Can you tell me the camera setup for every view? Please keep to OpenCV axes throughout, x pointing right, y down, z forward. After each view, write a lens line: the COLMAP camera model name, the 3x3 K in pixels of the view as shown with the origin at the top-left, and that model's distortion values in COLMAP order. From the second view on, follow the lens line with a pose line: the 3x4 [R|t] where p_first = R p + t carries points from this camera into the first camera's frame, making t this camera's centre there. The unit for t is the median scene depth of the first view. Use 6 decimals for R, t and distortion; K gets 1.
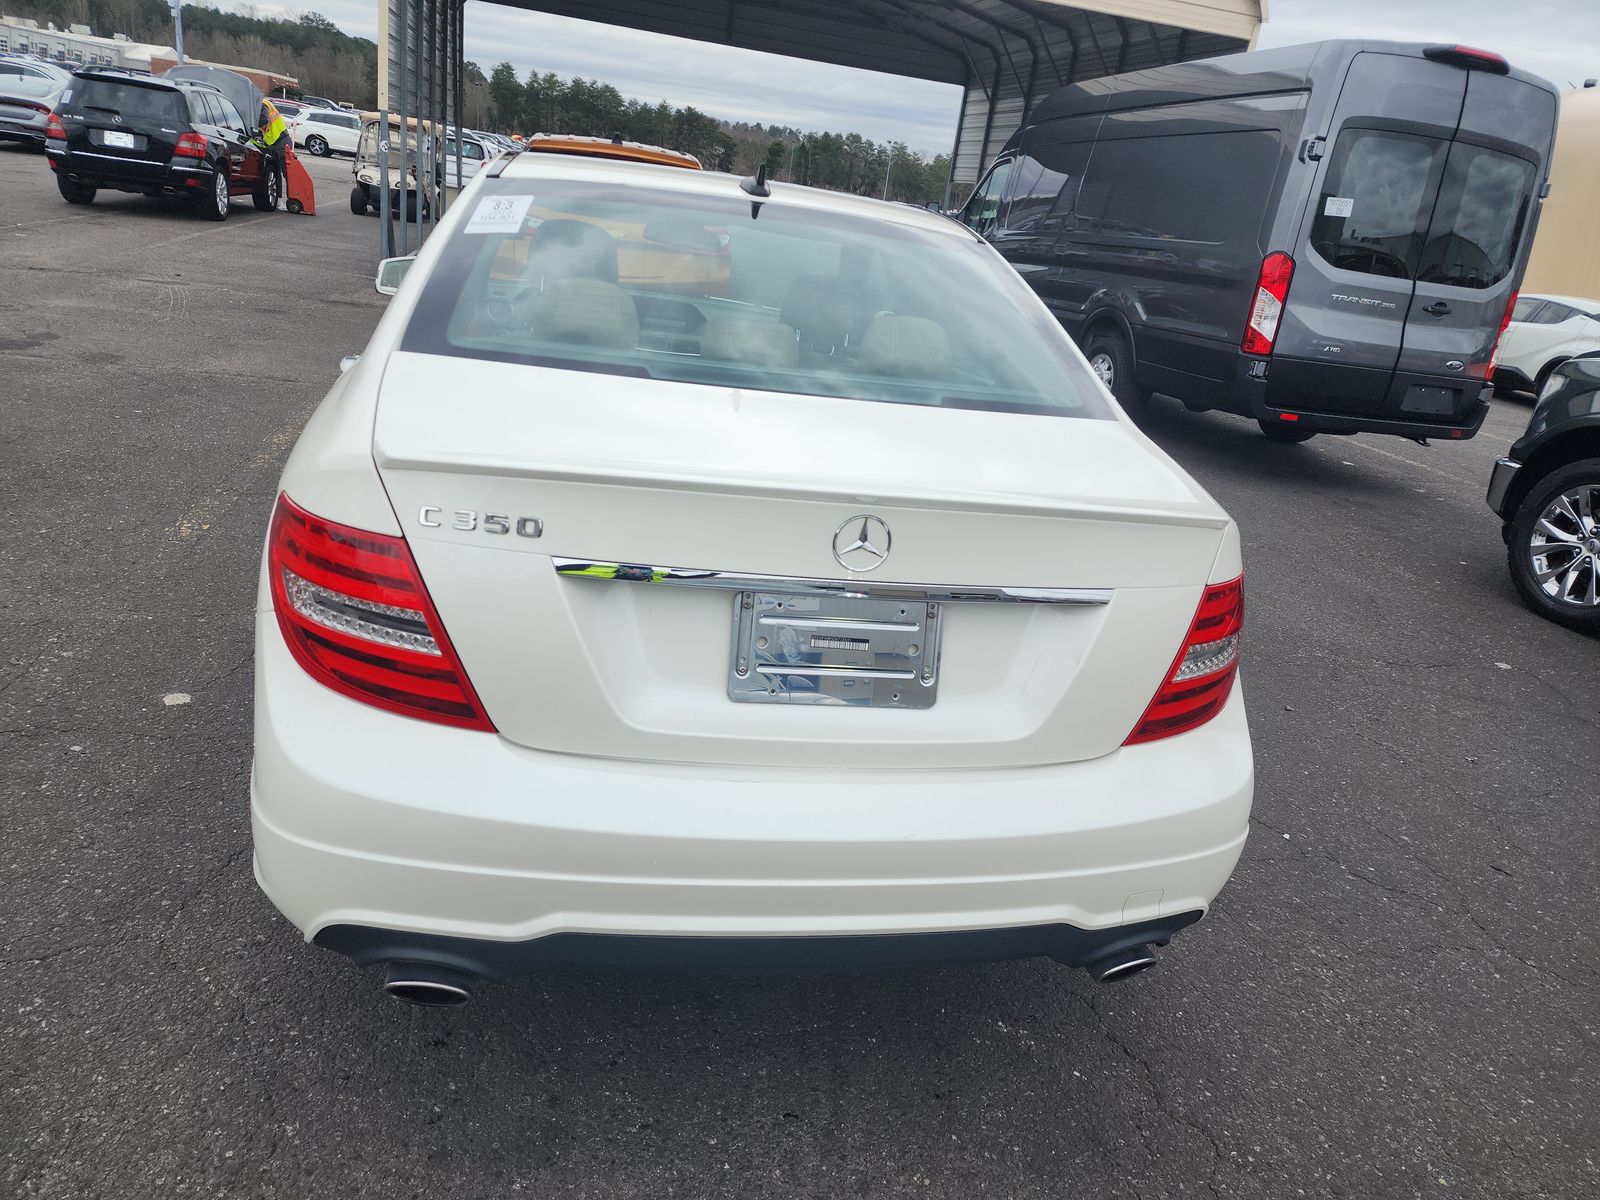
lens RADIAL K [[1088.9, 0, 797.0], [0, 1088.9, 602.8], [0, 0, 1]] dist [0.052440, -0.037778]
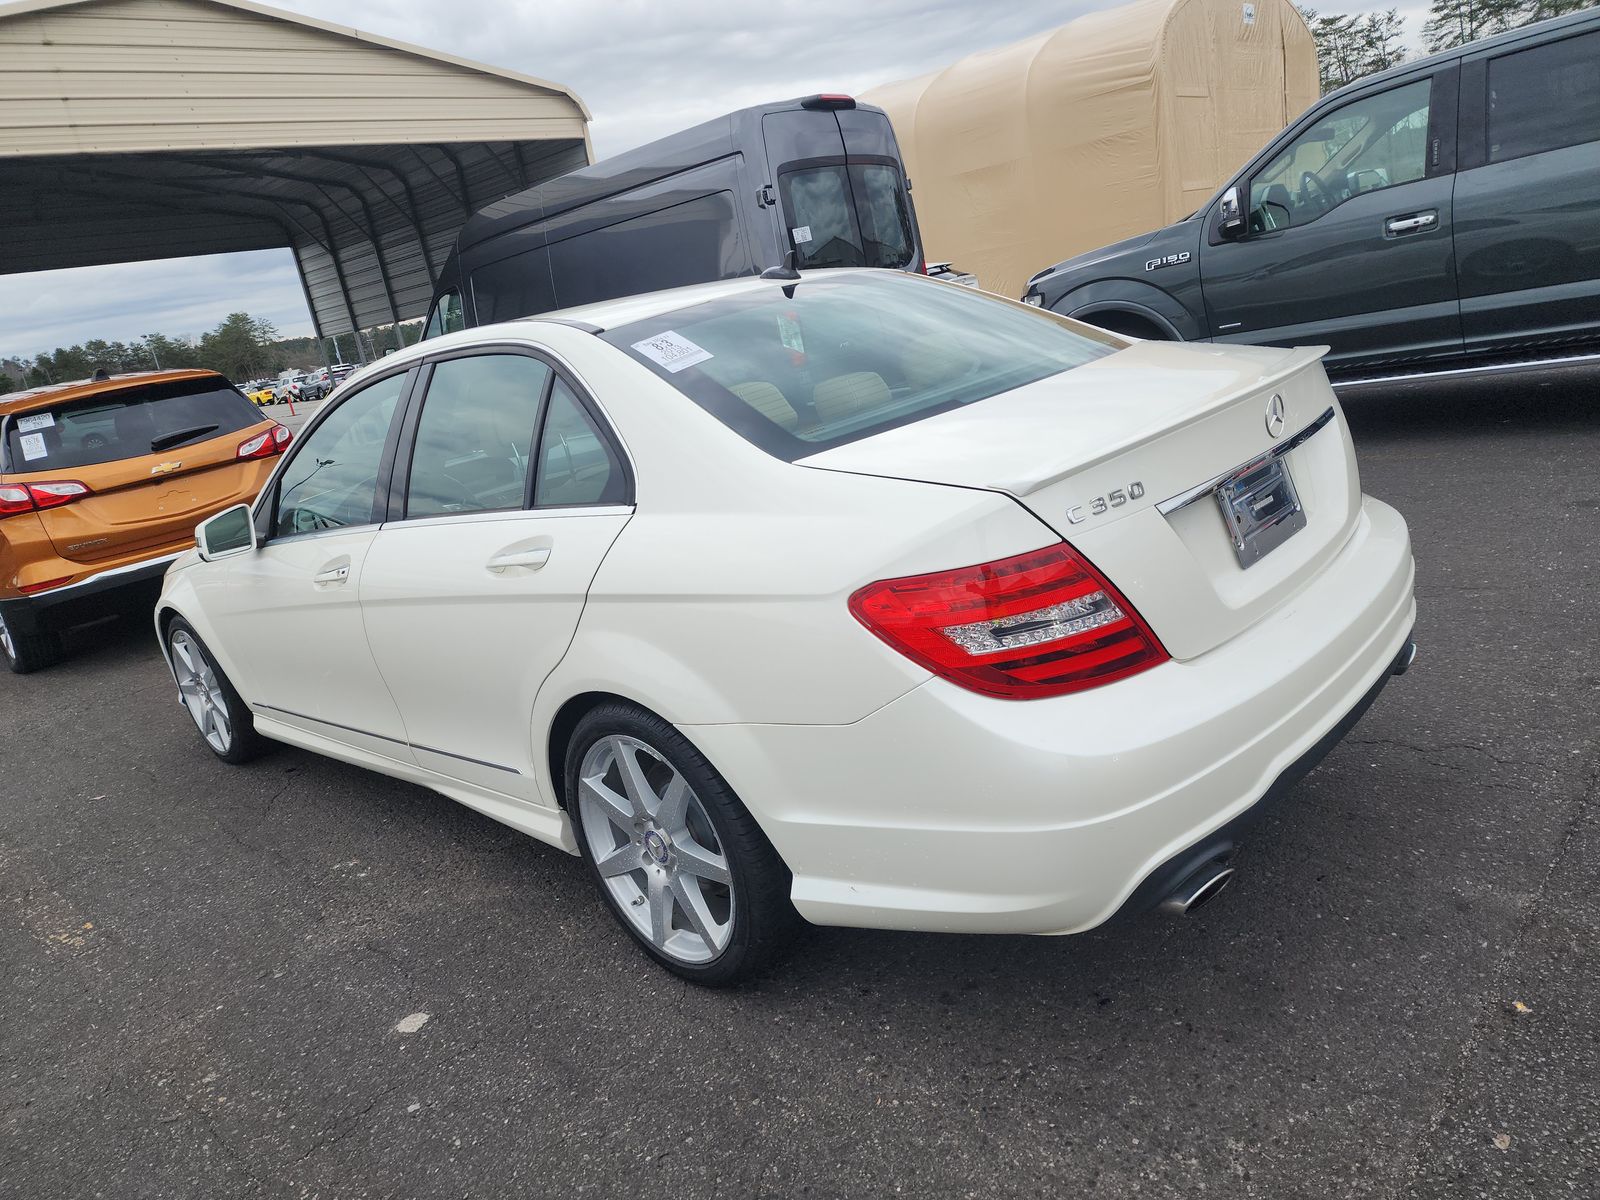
lens RADIAL K [[1088.9, 0, 801.4], [0, 1088.9, 600.3], [0, 0, 1]] dist [0.052440, -0.037778]
pose [[0.775072, -0.415625, 0.475941, -0.251263], [0.458504, 0.888220, 0.028981, -0.035833], [-0.434785, 0.195758, 0.879000, 0.019364]]
